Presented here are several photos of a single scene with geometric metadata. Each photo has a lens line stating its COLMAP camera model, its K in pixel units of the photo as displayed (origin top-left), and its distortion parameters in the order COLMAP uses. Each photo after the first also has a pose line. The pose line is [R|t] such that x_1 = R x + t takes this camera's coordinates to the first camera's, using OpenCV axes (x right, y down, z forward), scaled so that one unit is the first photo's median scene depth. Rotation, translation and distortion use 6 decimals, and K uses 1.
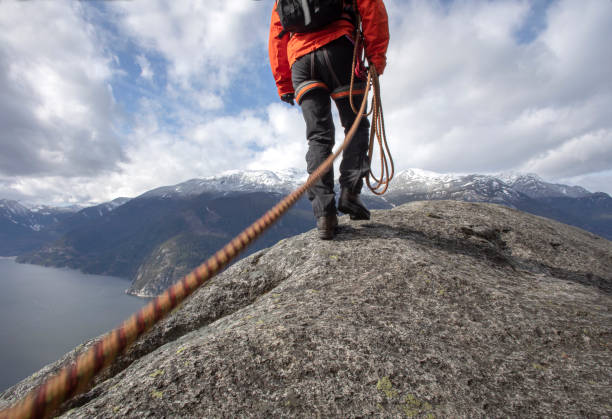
lens RADIAL K [[356.7, 0, 305.3], [0, 356.7, 208.1], [0, 0, 1]] dist [-0.075739, 0.052030]
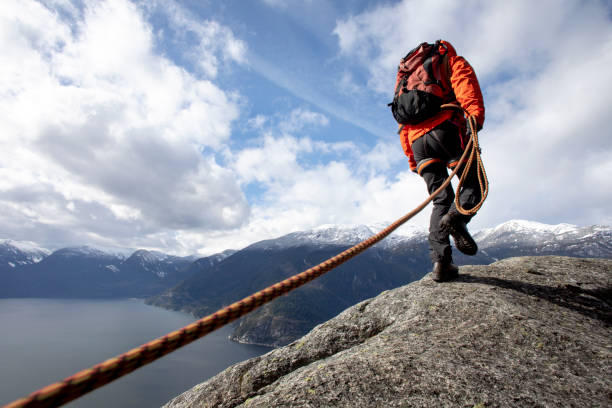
lens RADIAL K [[345.5, 0, 304.8], [0, 345.5, 202.6], [0, 0, 1]] dist [-0.071806, 0.047151]
pose [[0.964787, -0.028769, -0.261453, -0.022845], [-0.015347, 0.986150, -0.165146, -0.008546], [0.262583, 0.163344, 0.950983, -0.228146]]
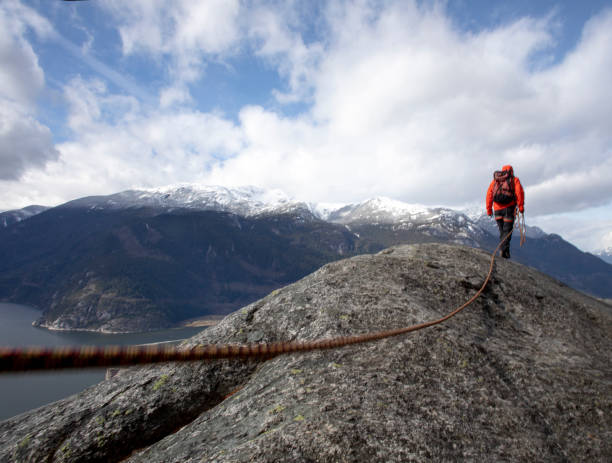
lens RADIAL K [[390.3, 0, 331.6], [0, 390.3, 230.0], [0, 0, 1]] dist [-0.067505, 0.047462]
pose [[0.981674, 0.062256, 0.180111, -0.163700], [-0.060858, 0.998058, -0.013283, -0.078465], [-0.180588, 0.002078, 0.983557, 0.052450]]
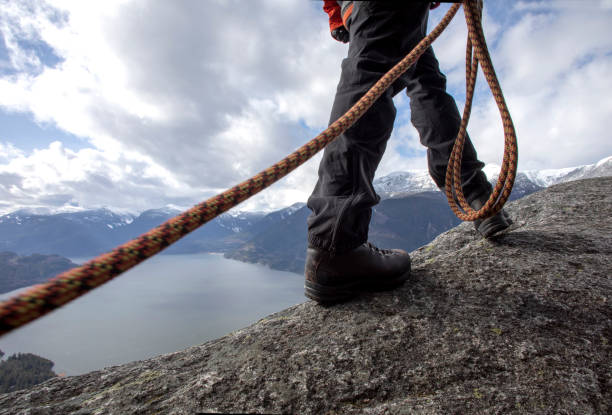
lens RADIAL K [[353.1, 0, 305.2], [0, 353.1, 207.5], [0, 0, 1]] dist [-0.075155, 0.051723]
pose [[0.896845, -0.031505, -0.441222, -0.211484], [0.027355, 0.999501, -0.015765, 0.150369], [0.441499, 0.002069, 0.897259, -0.370811]]
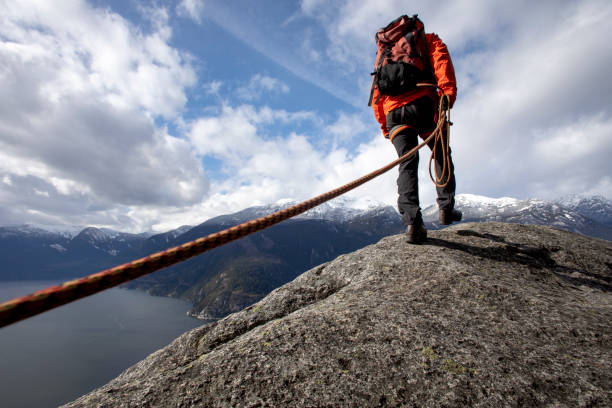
lens RADIAL K [[345.5, 0, 304.8], [0, 345.5, 202.6], [0, 0, 1]] dist [-0.071806, 0.047151]
pose [[0.989339, -0.017152, -0.144615, -0.021430], [0.003480, 0.995541, -0.094269, 0.033610], [0.145587, 0.092761, 0.984987, -0.202638]]
